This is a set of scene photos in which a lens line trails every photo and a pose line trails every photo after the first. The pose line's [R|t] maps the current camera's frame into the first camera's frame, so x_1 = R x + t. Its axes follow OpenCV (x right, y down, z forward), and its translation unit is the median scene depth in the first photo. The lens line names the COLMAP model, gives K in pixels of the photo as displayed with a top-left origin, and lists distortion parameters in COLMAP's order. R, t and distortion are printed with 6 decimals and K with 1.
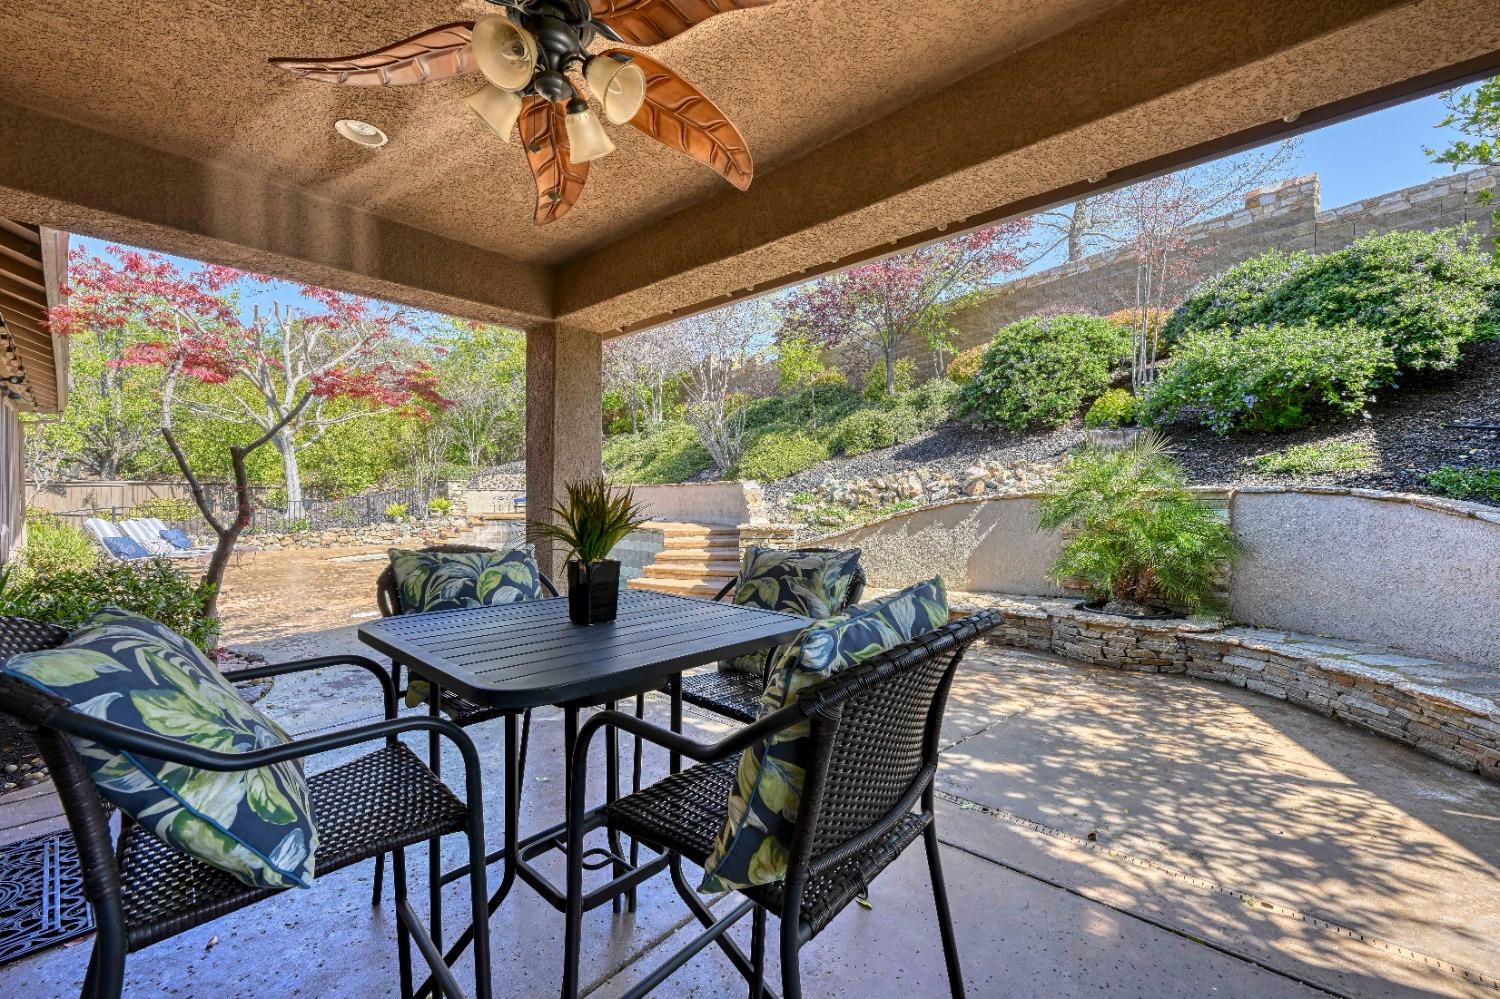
lens RADIAL K [[592.0, 0, 749.2], [0, 592.0, 504.4], [0, 0, 1]] dist [-0.000692, 0.000273]
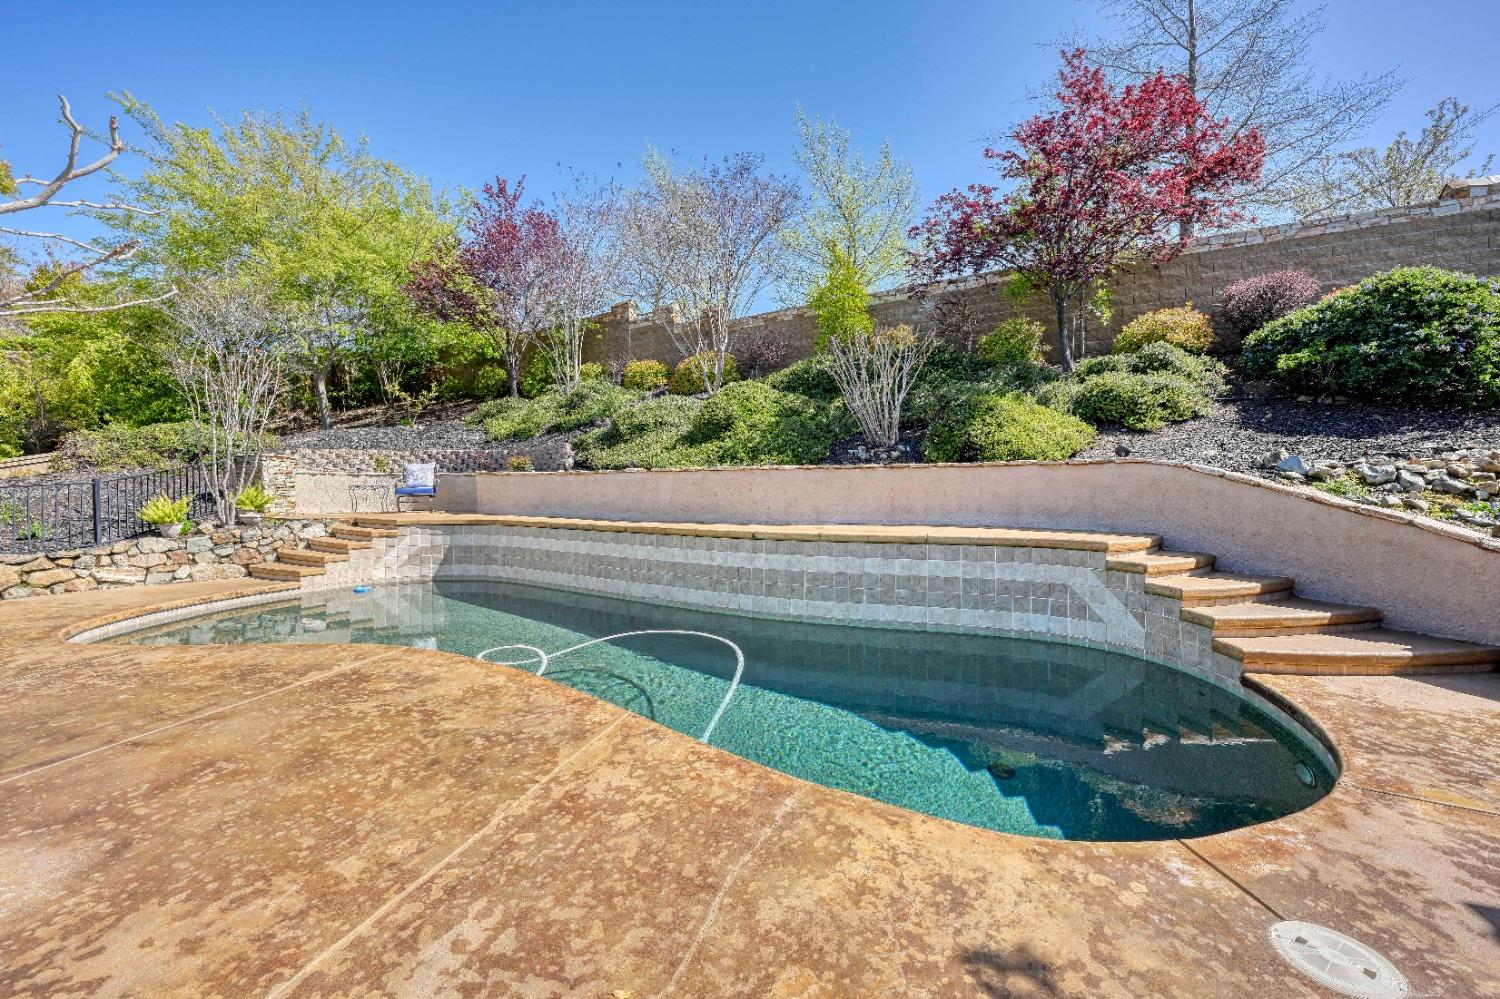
lens RADIAL K [[594.4, 0, 750.0], [0, 594.4, 499.5], [0, 0, 1]] dist [-0.001144, -0.000047]
pose [[0.901669, -0.005138, 0.432397, -0.906234], [0.002687, 0.999977, 0.006279, -0.003541], [-0.432419, -0.004500, 0.901662, 0.838325]]
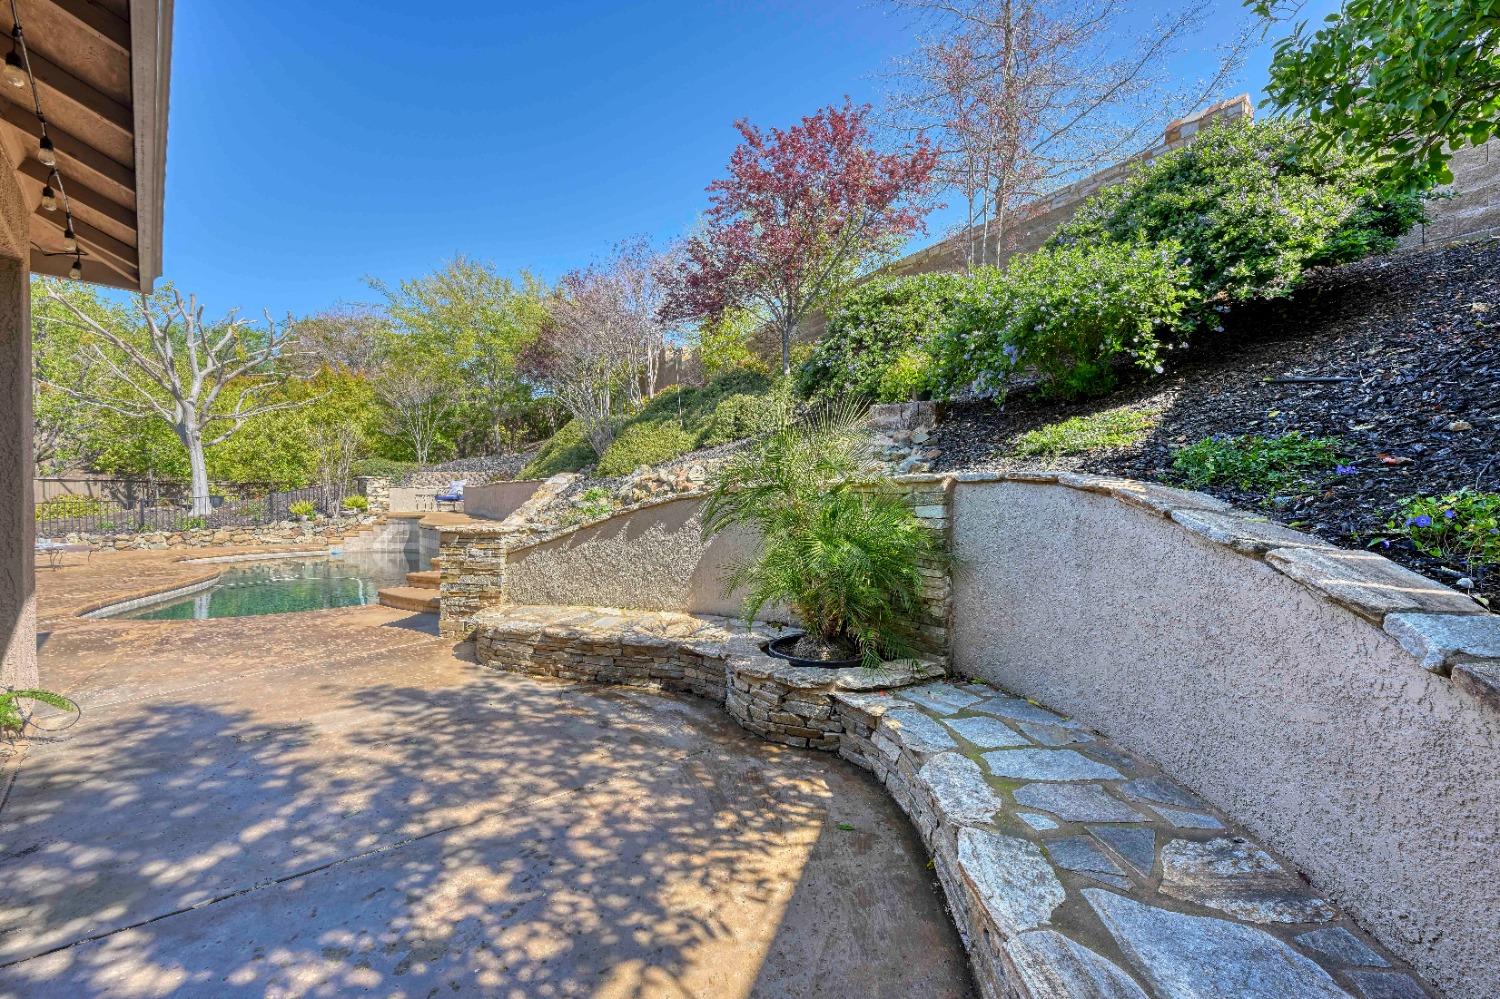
lens RADIAL K [[592.0, 0, 749.2], [0, 592.0, 504.4], [0, 0, 1]] dist [-0.000692, 0.000273]
pose [[0.998574, 0.004234, -0.053220, 0.425529], [-0.004302, 0.999990, -0.001163, 0.005069], [0.053215, 0.001390, 0.998582, 0.208503]]
